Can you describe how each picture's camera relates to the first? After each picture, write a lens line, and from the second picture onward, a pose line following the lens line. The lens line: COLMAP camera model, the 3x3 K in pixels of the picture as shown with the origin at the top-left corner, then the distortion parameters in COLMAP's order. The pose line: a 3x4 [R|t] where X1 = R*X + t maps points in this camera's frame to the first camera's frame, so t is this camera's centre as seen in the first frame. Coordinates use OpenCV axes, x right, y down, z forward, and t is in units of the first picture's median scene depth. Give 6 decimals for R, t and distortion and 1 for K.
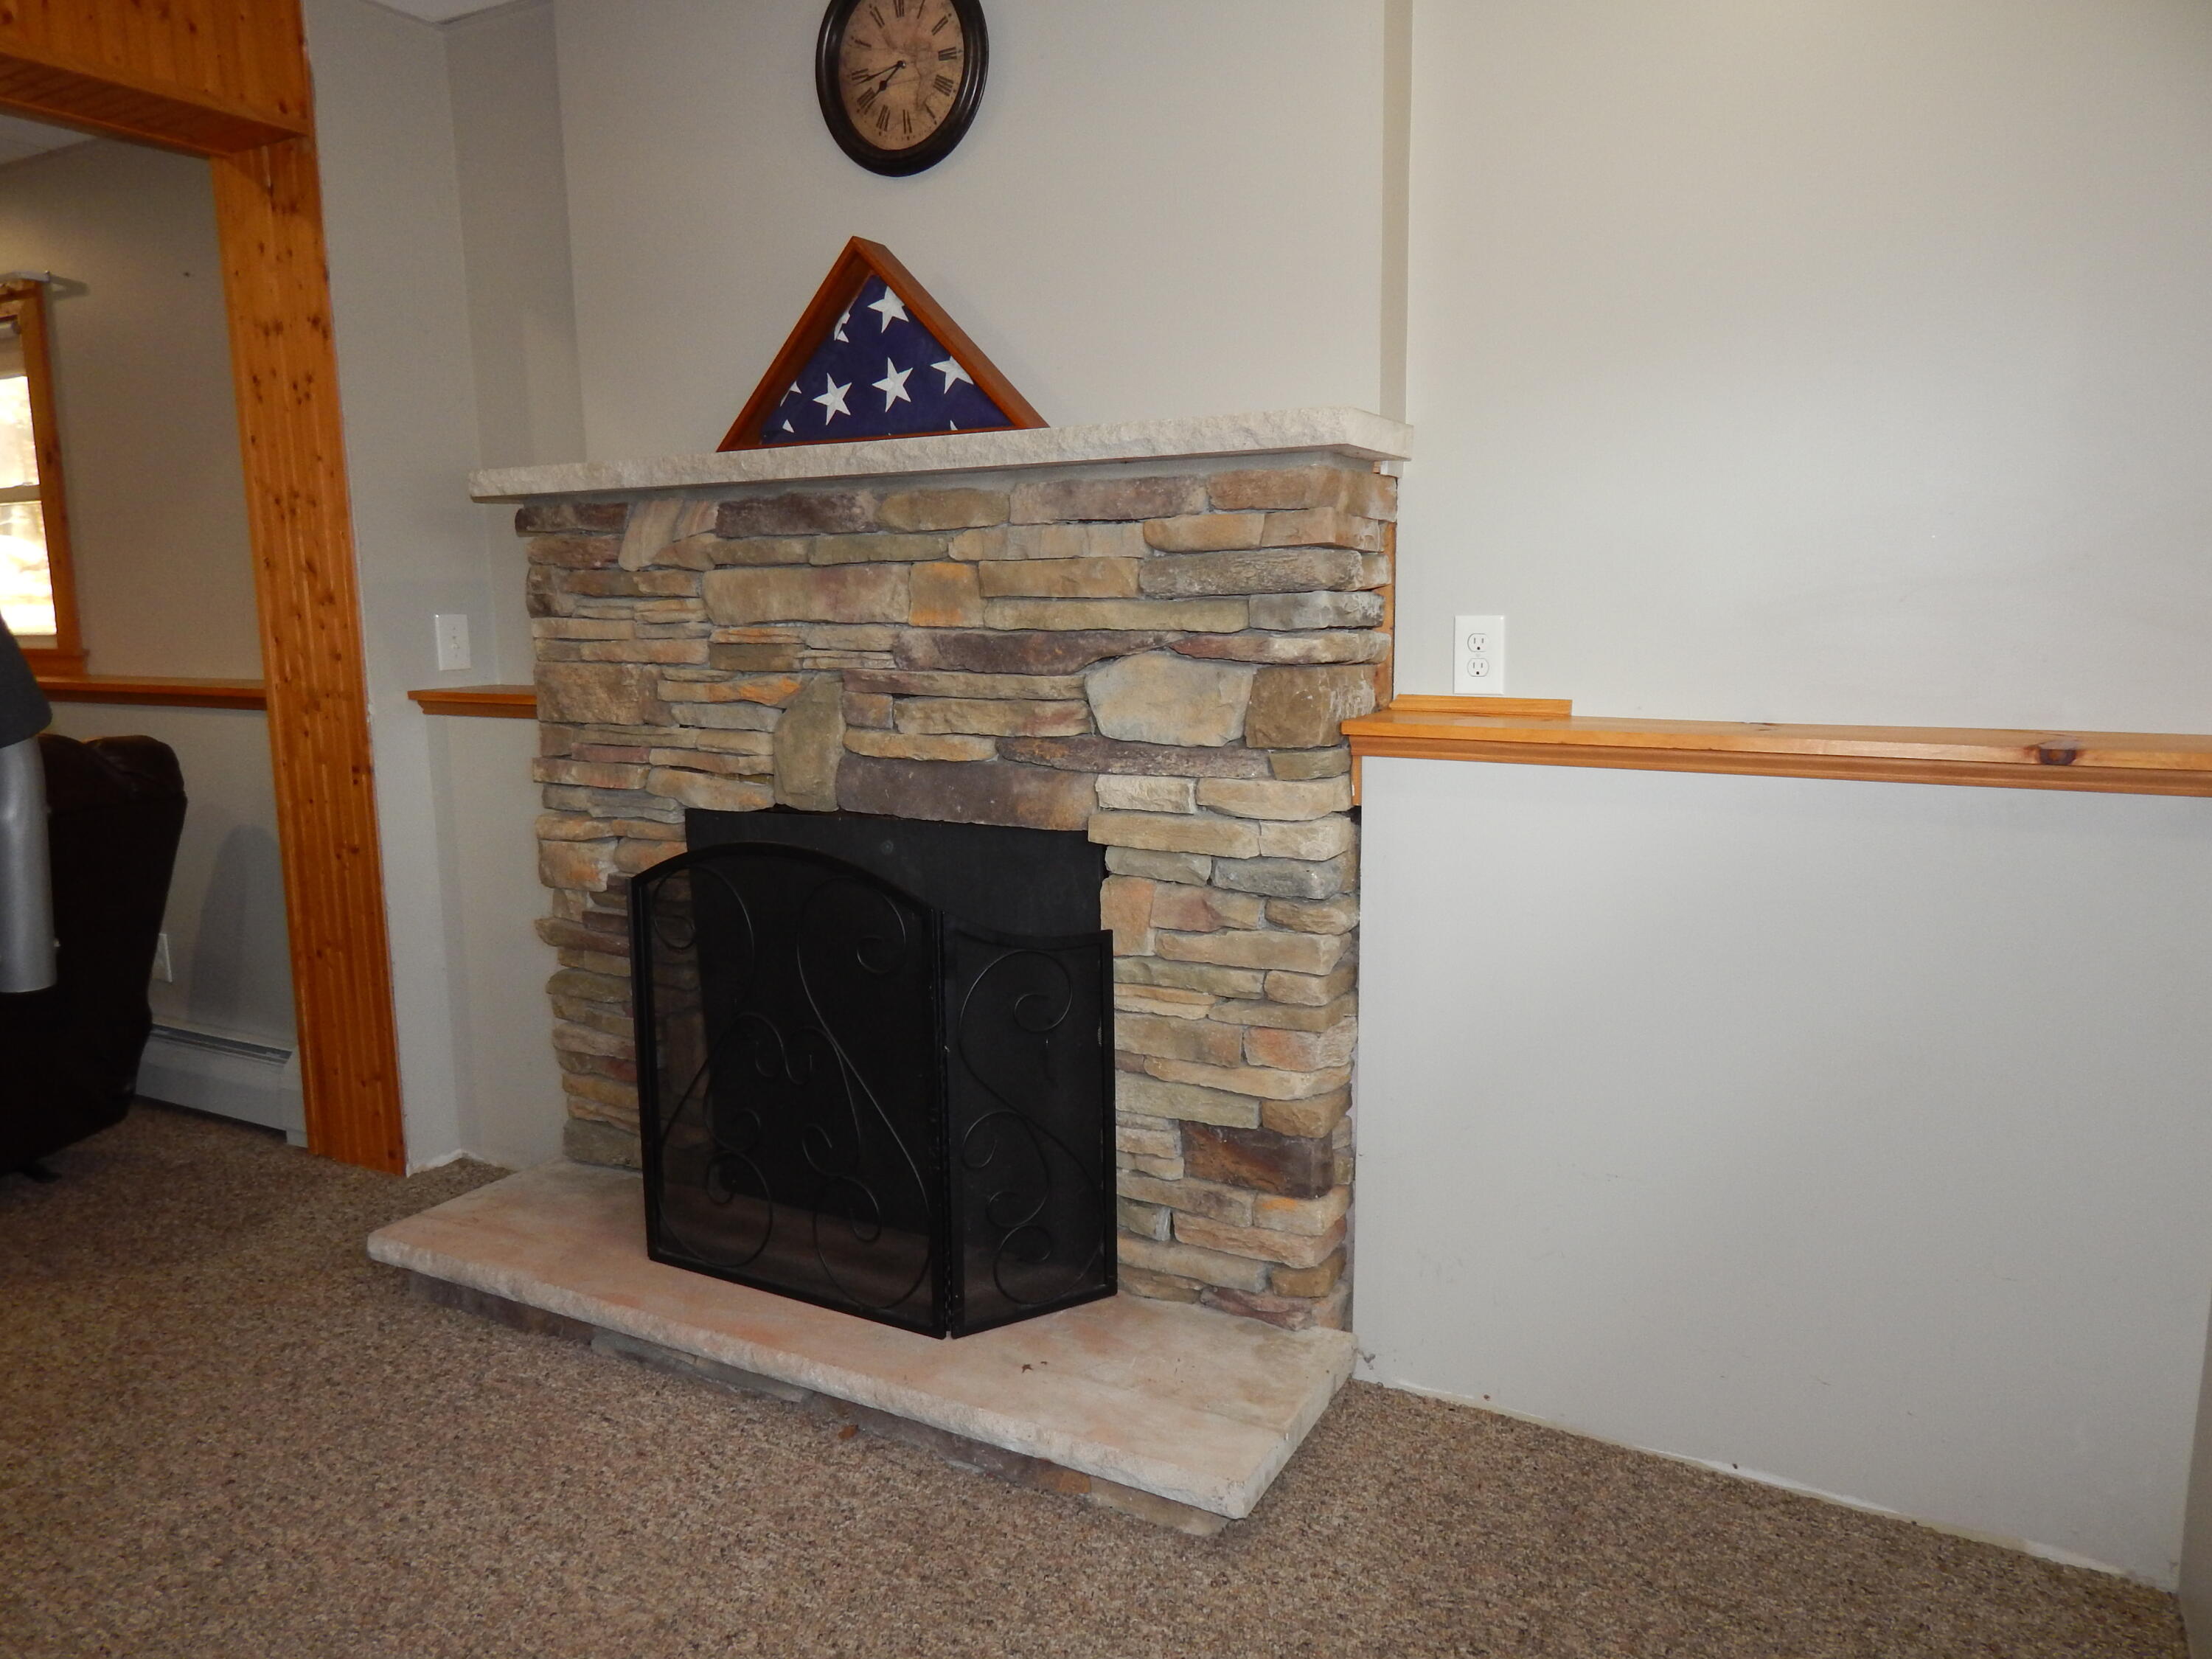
lens RADIAL K [[1489.8, 0, 1106.0], [0, 1489.8, 829.5], [0, 0, 1]] dist [0.008385, 0.001409]
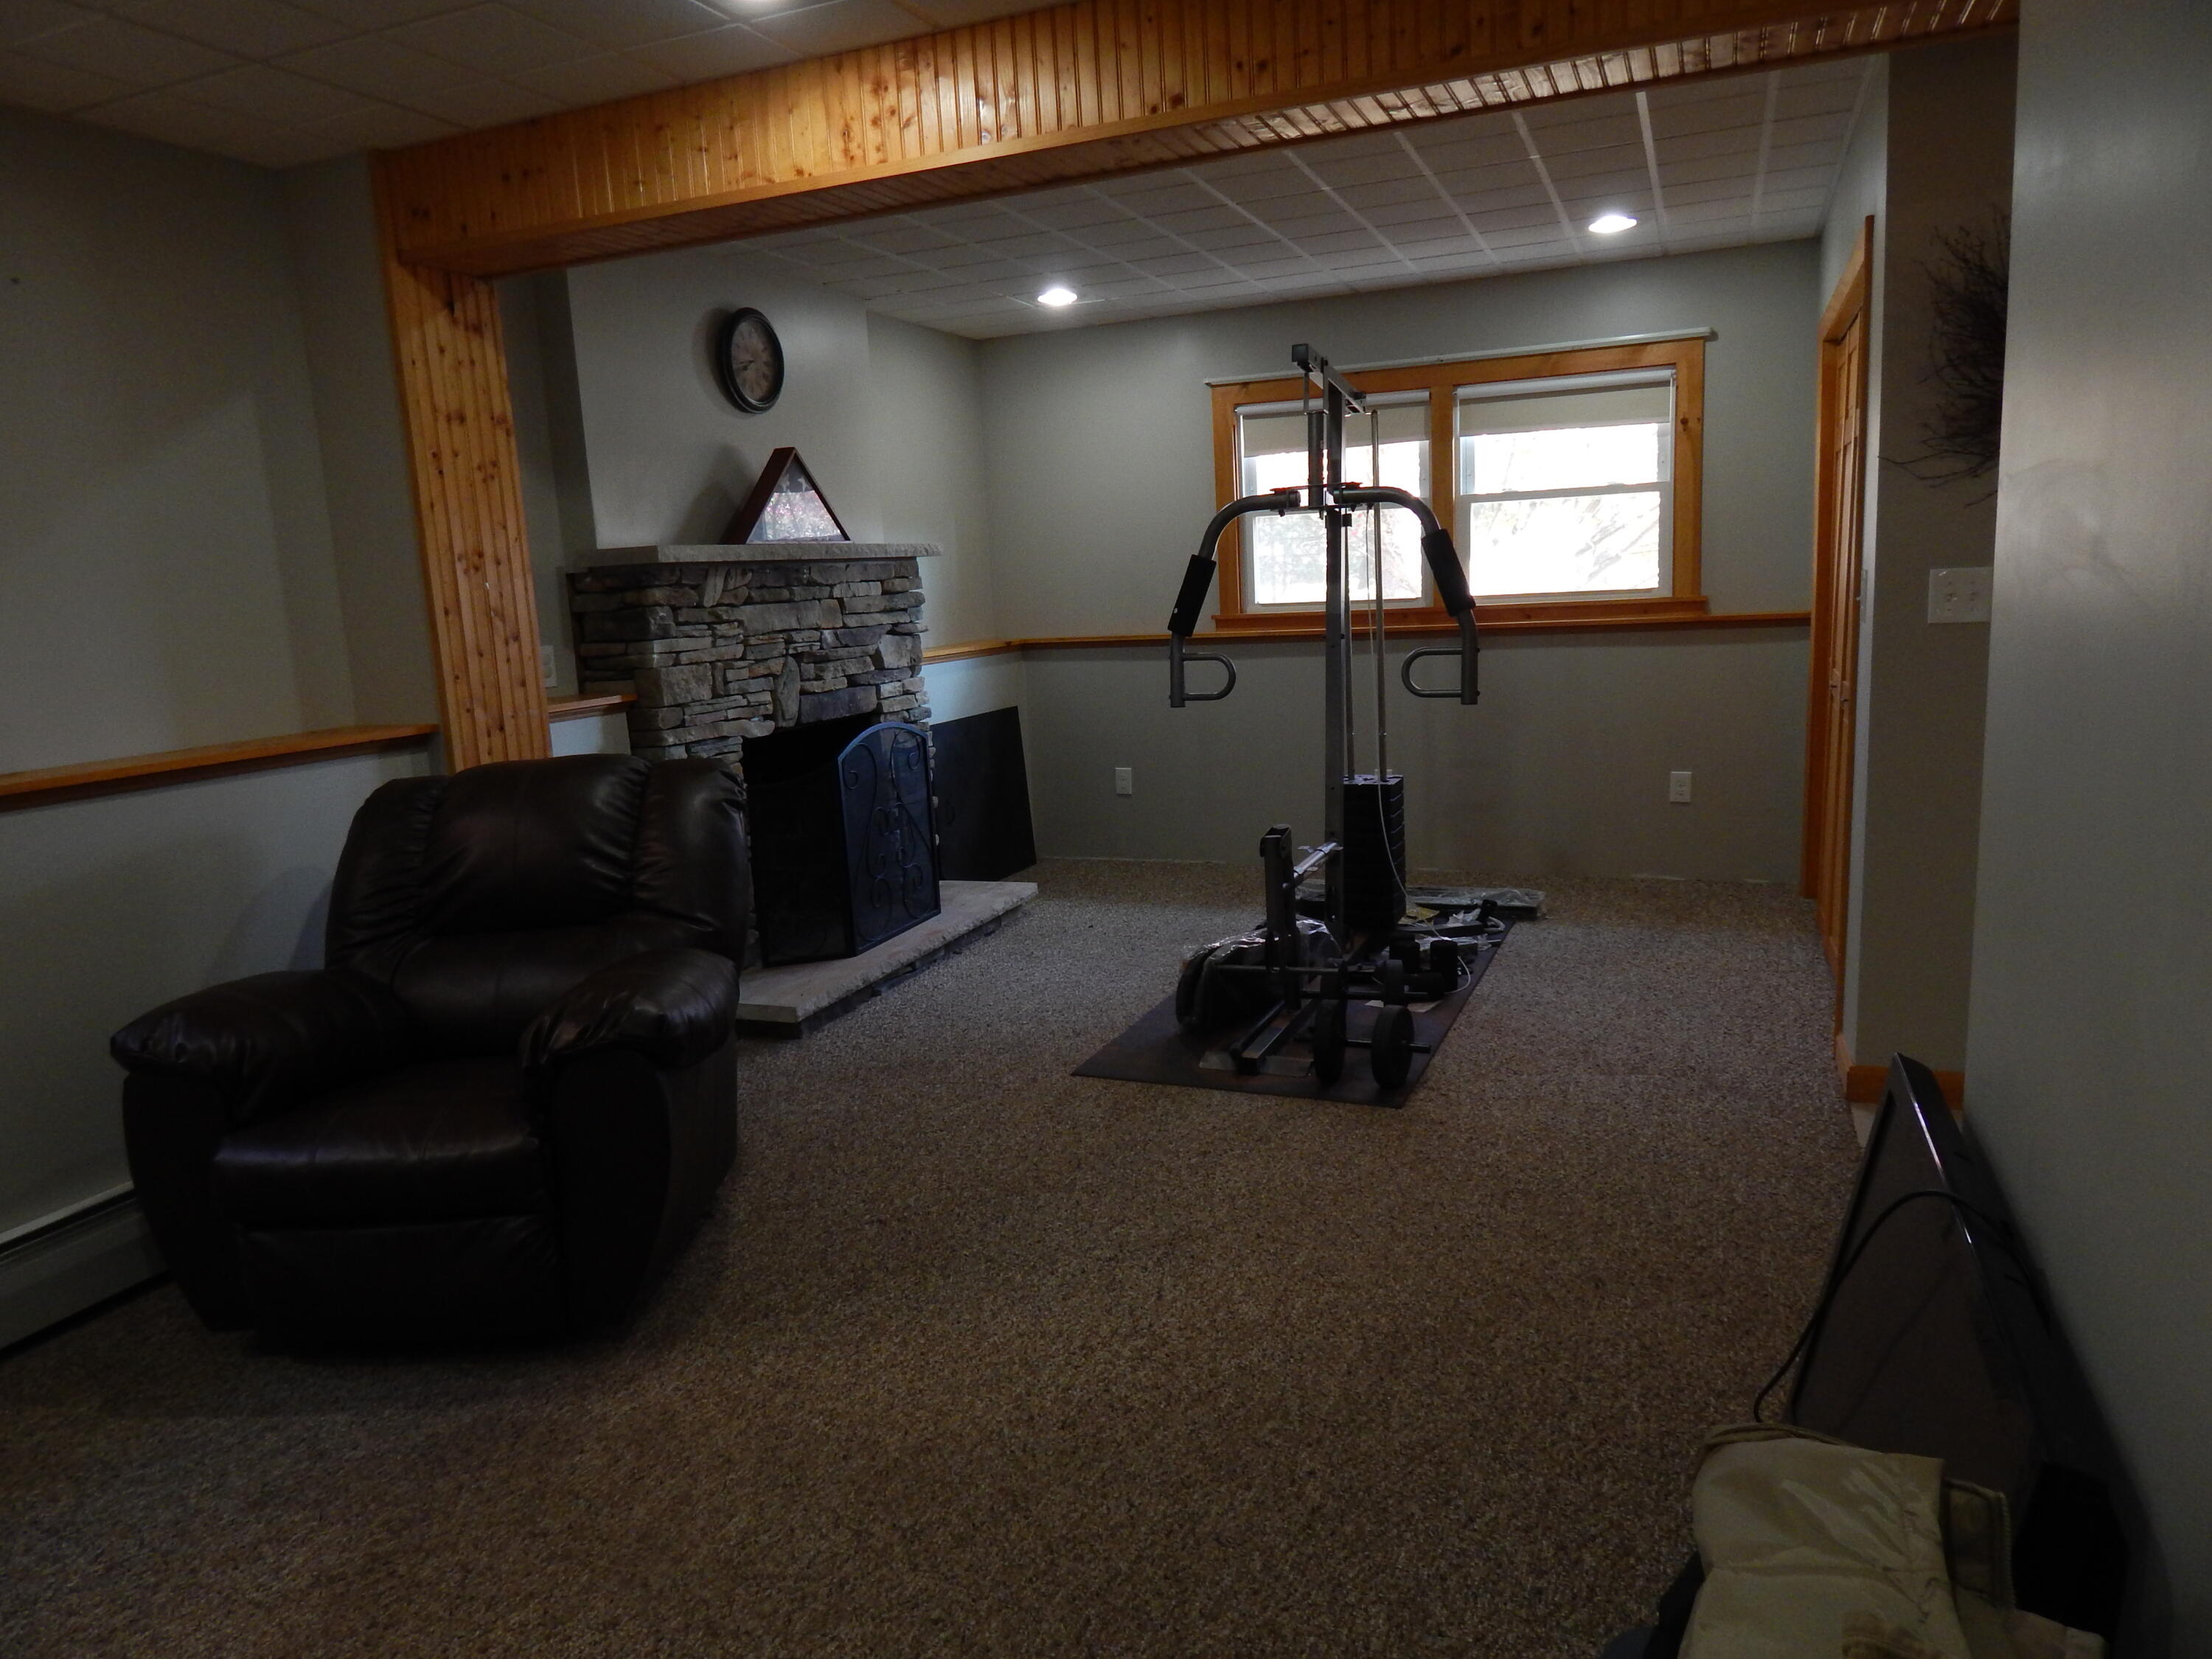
lens RADIAL K [[1463.5, 0, 1106.0], [0, 1463.5, 829.5], [0, 0, 1]] dist [-0.000709, -0.000310]
pose [[-0.104678, -0.156794, 0.982068, -2.241063], [0.205485, 0.962775, 0.175616, -0.140822], [-0.973046, 0.220184, -0.068563, 0.789756]]
